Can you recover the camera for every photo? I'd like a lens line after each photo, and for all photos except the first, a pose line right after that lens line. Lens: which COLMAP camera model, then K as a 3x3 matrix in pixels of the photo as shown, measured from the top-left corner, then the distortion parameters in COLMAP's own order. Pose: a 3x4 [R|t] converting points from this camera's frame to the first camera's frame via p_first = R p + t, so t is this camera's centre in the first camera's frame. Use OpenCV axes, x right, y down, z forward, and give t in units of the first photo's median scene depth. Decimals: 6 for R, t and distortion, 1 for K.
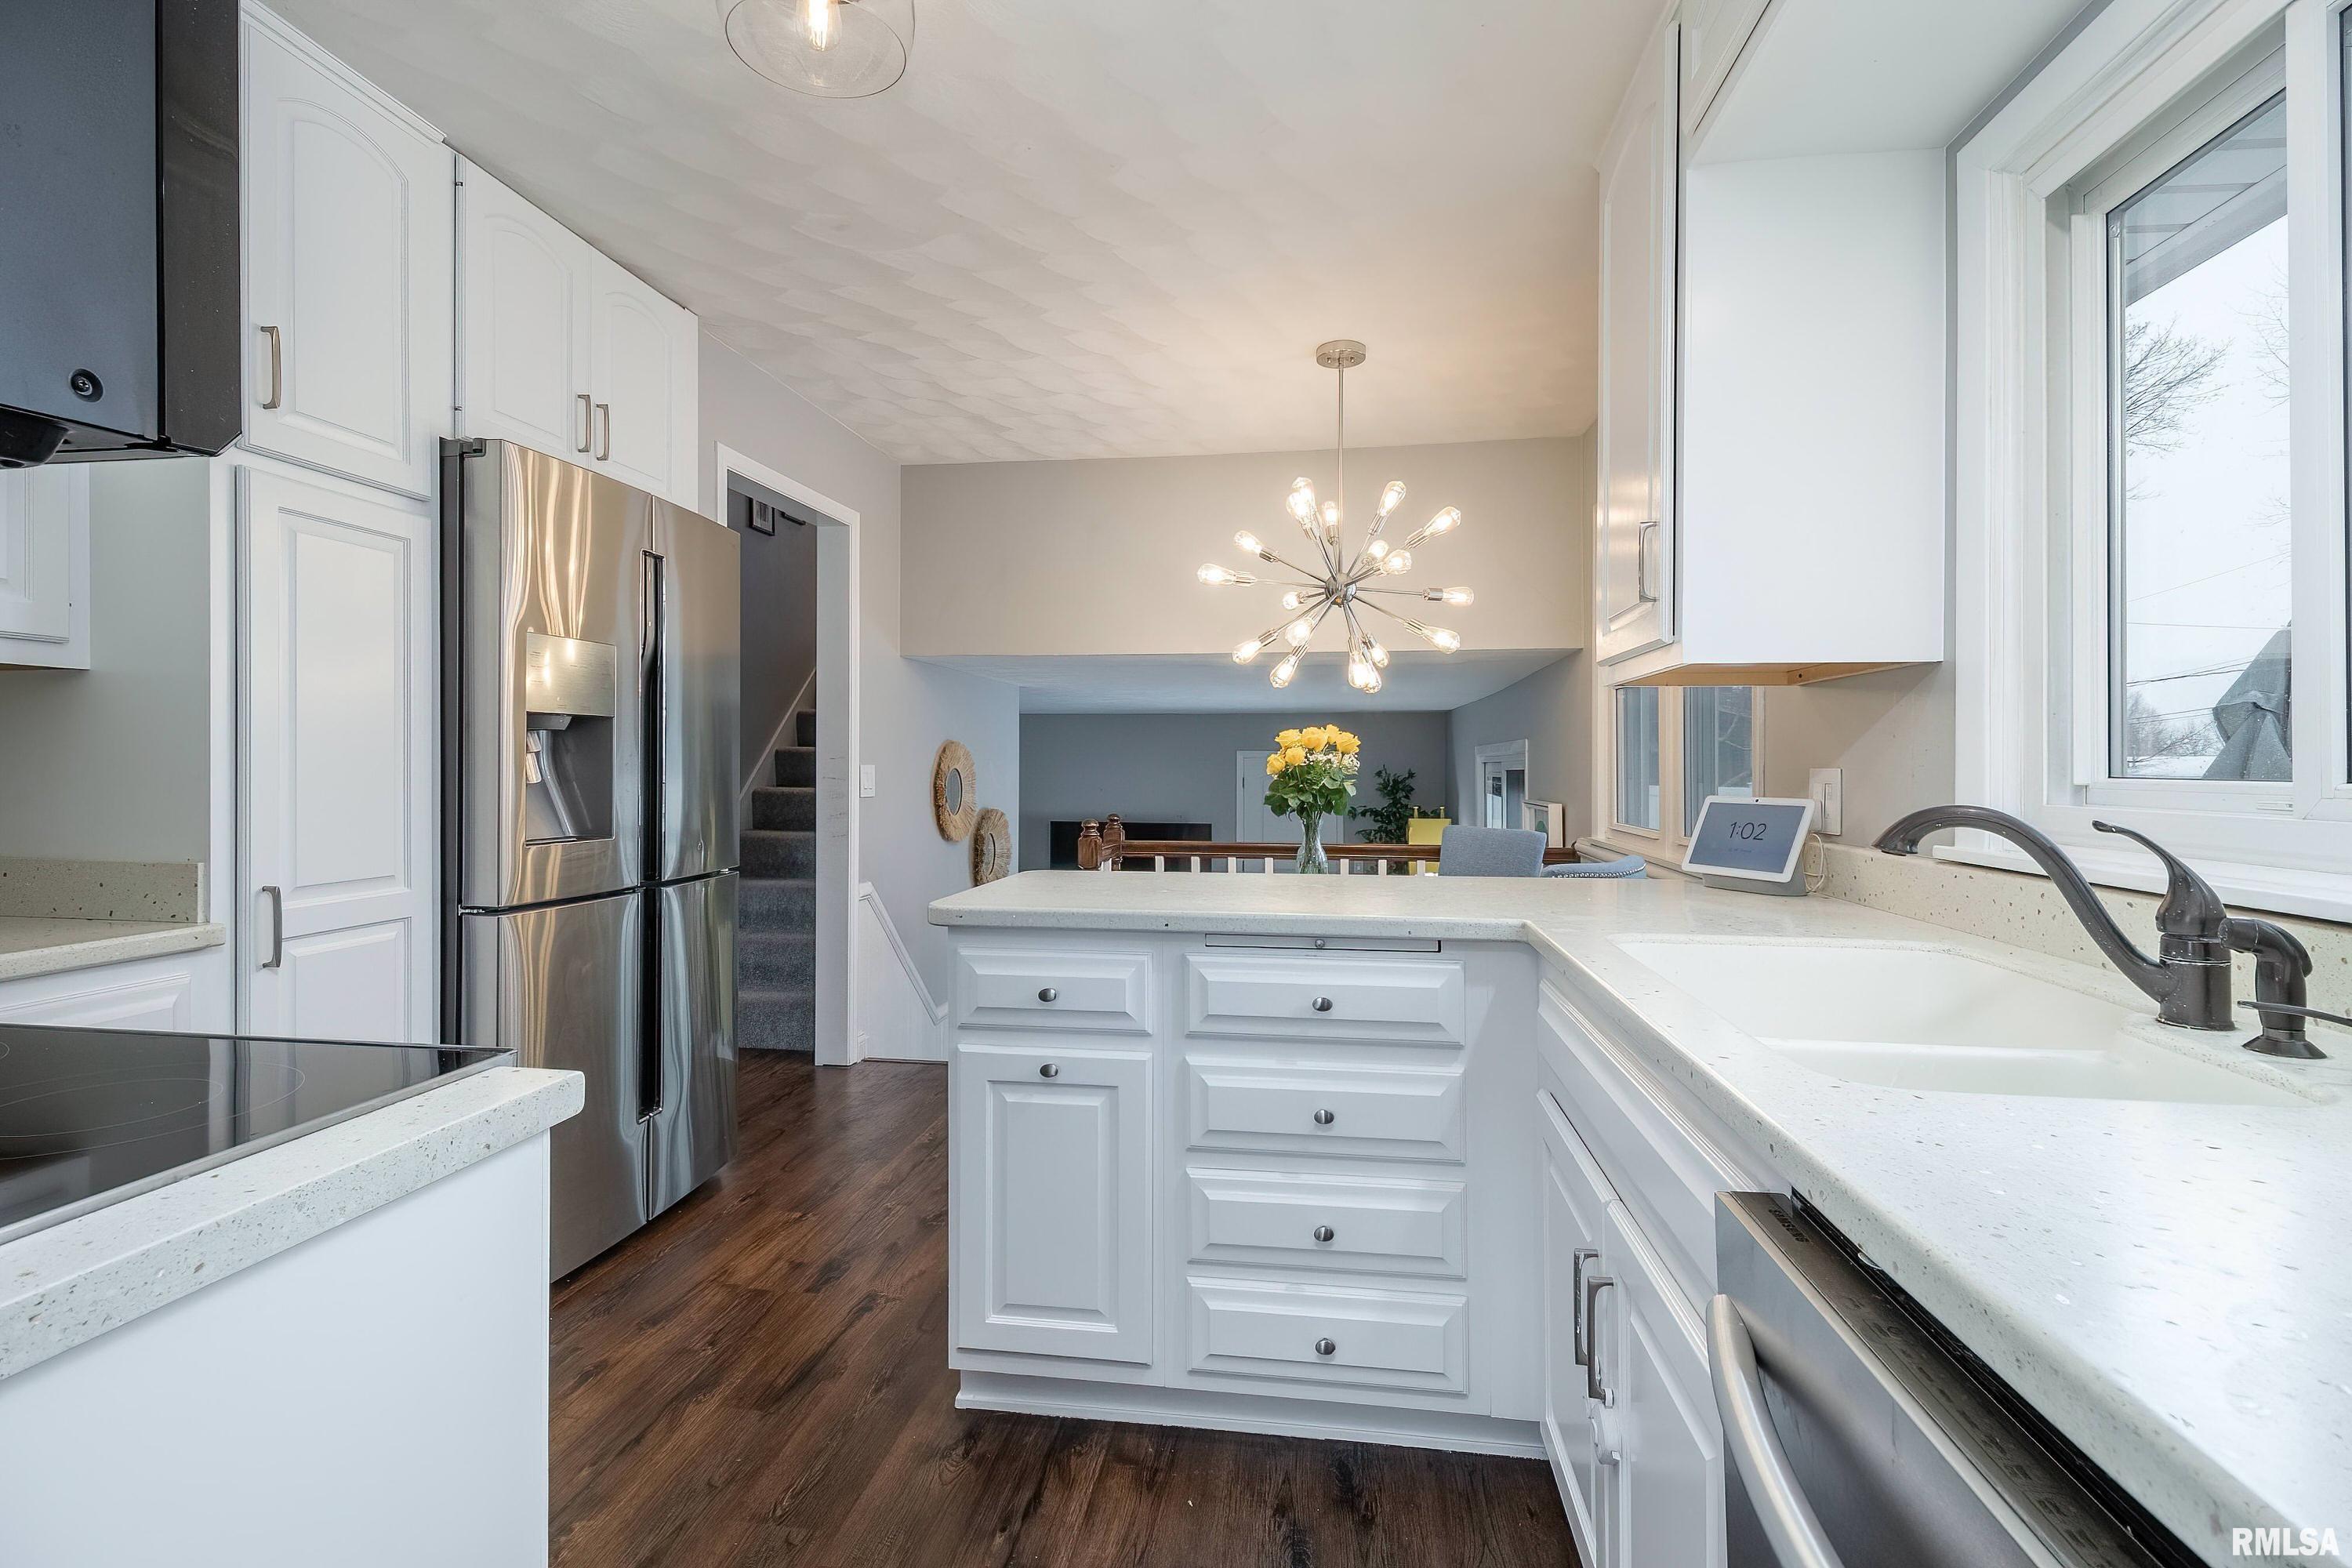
lens RADIAL K [[1099.4, 0, 1188.0], [0, 1099.4, 770.8], [0, 0, 1]] dist [0.005442, -0.001939]
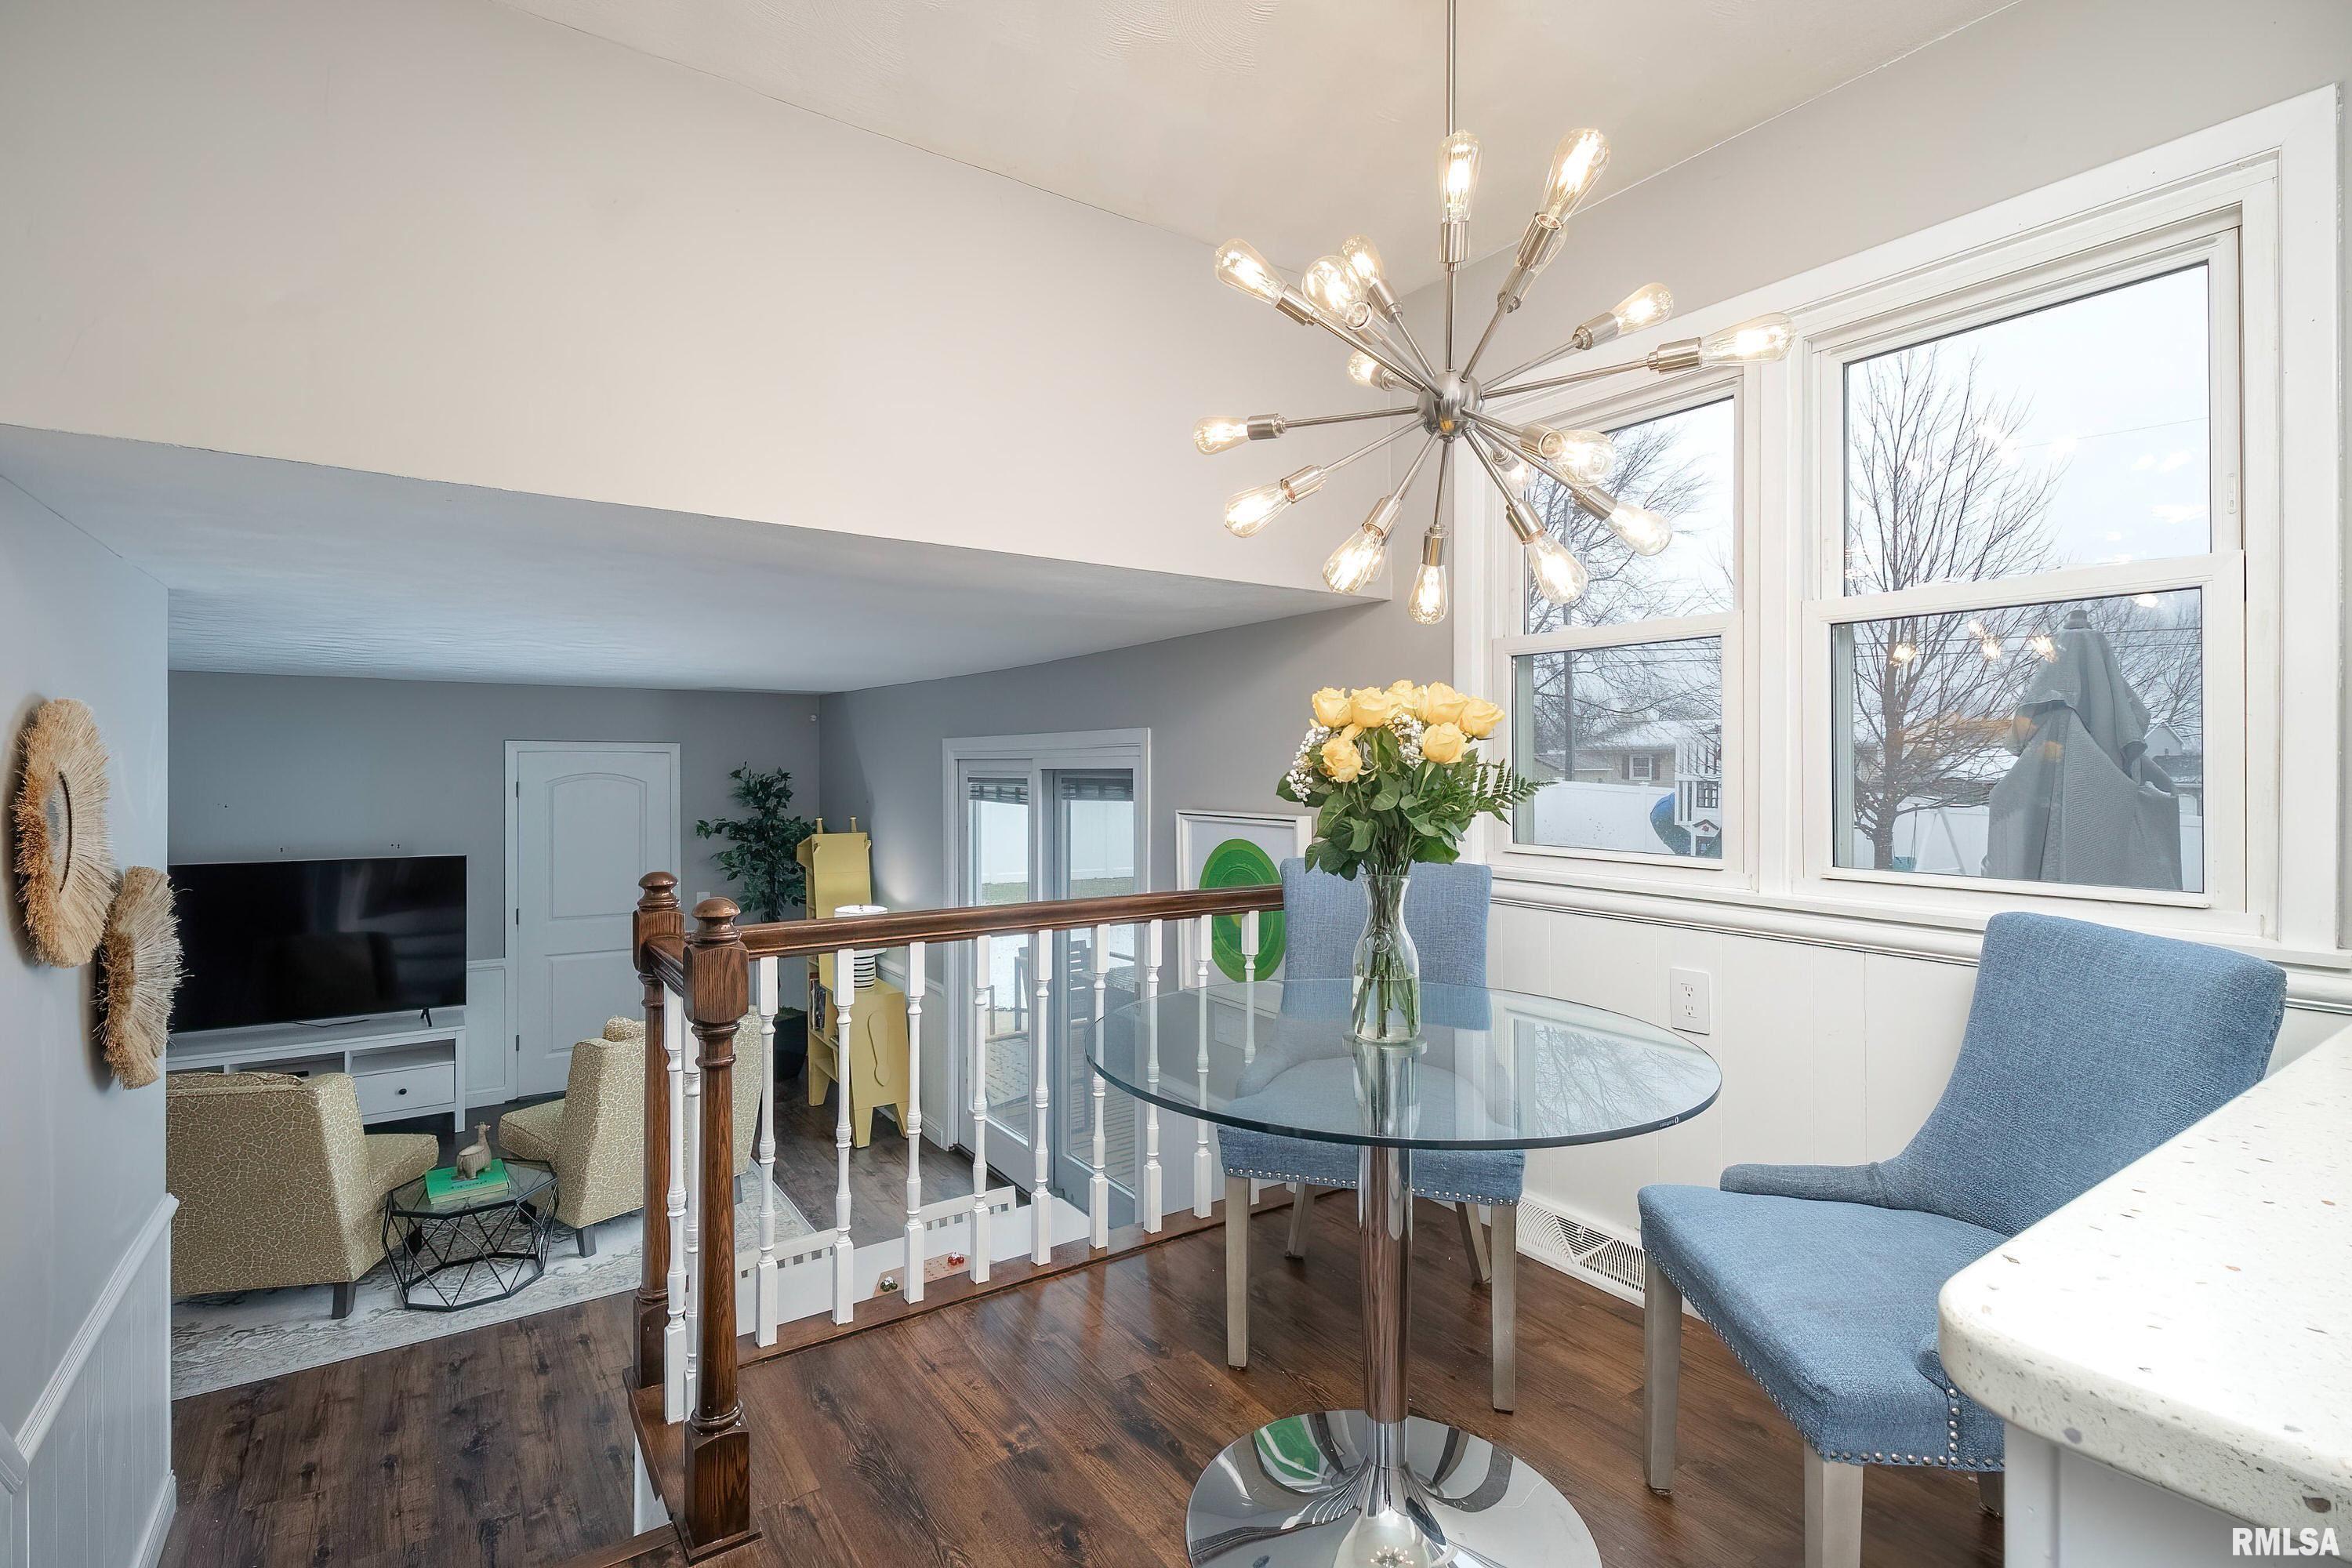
lens RADIAL K [[1099.4, 0, 1180.1], [0, 1099.4, 774.1], [0, 0, 1]] dist [0.005442, -0.001939]
pose [[0.745377, -0.007039, 0.666606, -0.099069], [0.003532, 0.999972, 0.006610, -0.001547], [-0.666634, -0.002572, 0.745381, 0.255722]]
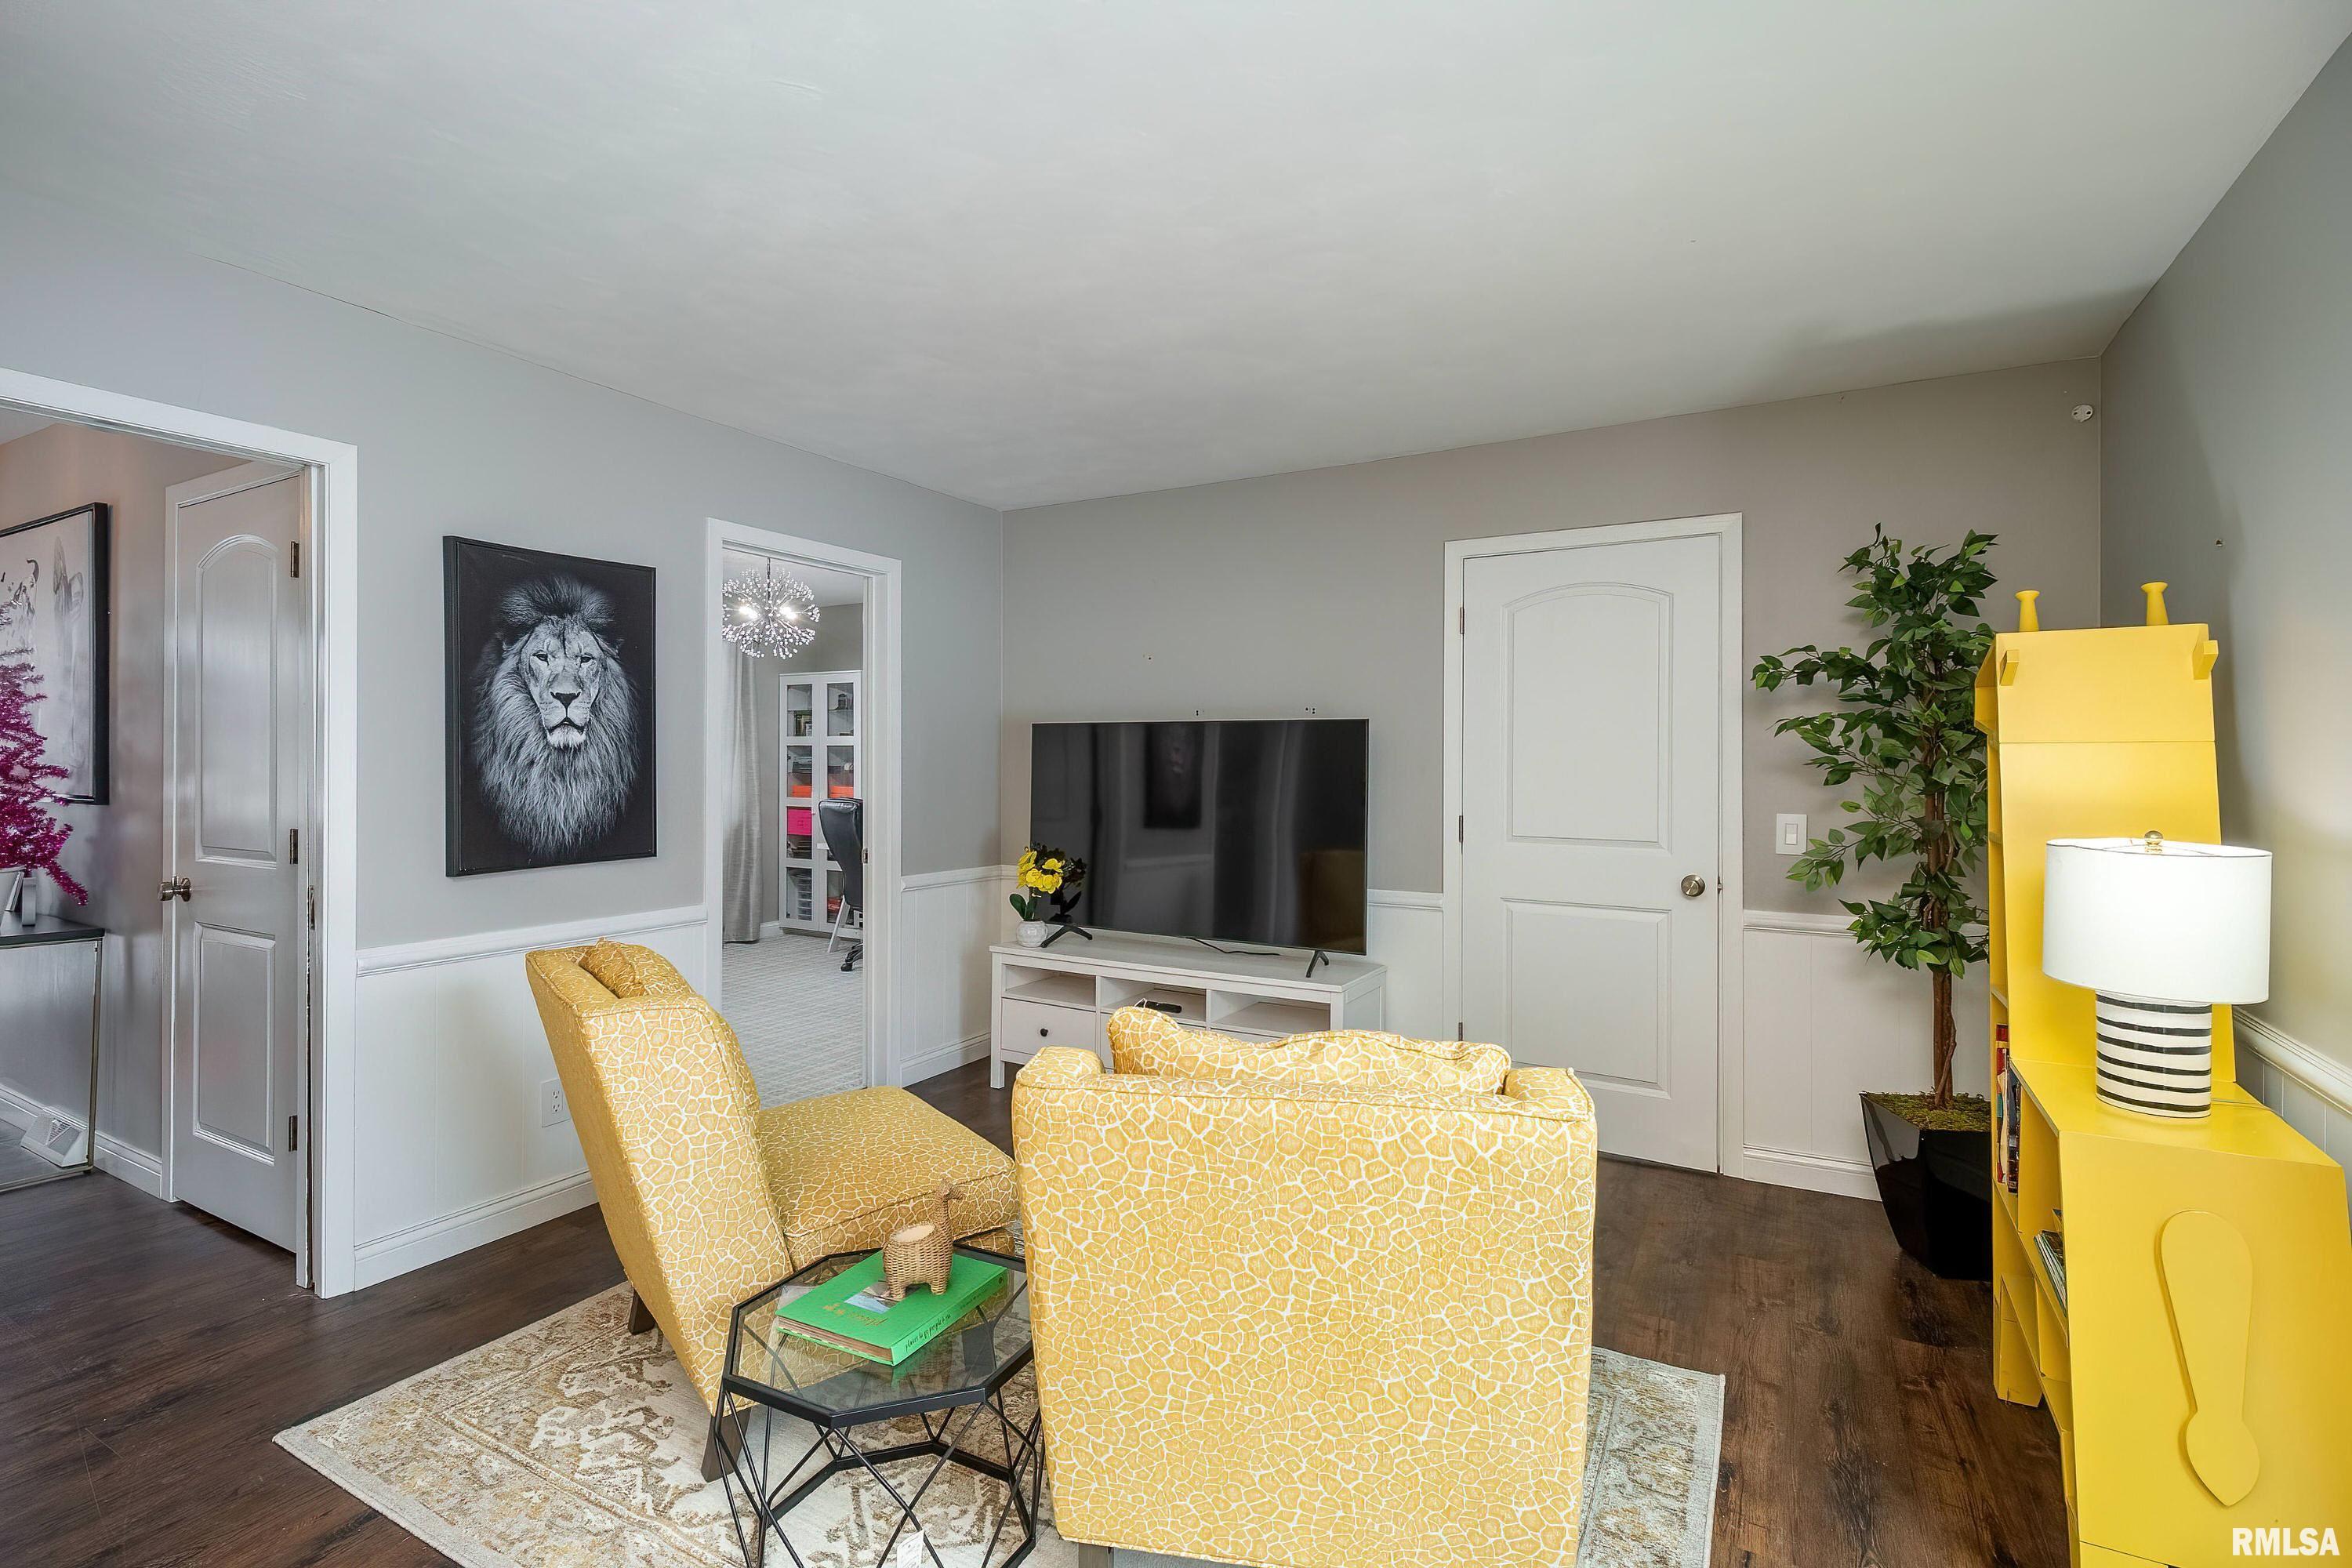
lens RADIAL K [[1099.4, 0, 1158.5], [0, 1099.4, 773.5], [0, 0, 1]] dist [0.005442, -0.001939]
pose [[0.924983, 0.003501, -0.379992, 0.106070], [-0.004675, 0.999987, -0.002169, 0.071663], [0.379980, 0.003782, 0.924987, 0.621083]]
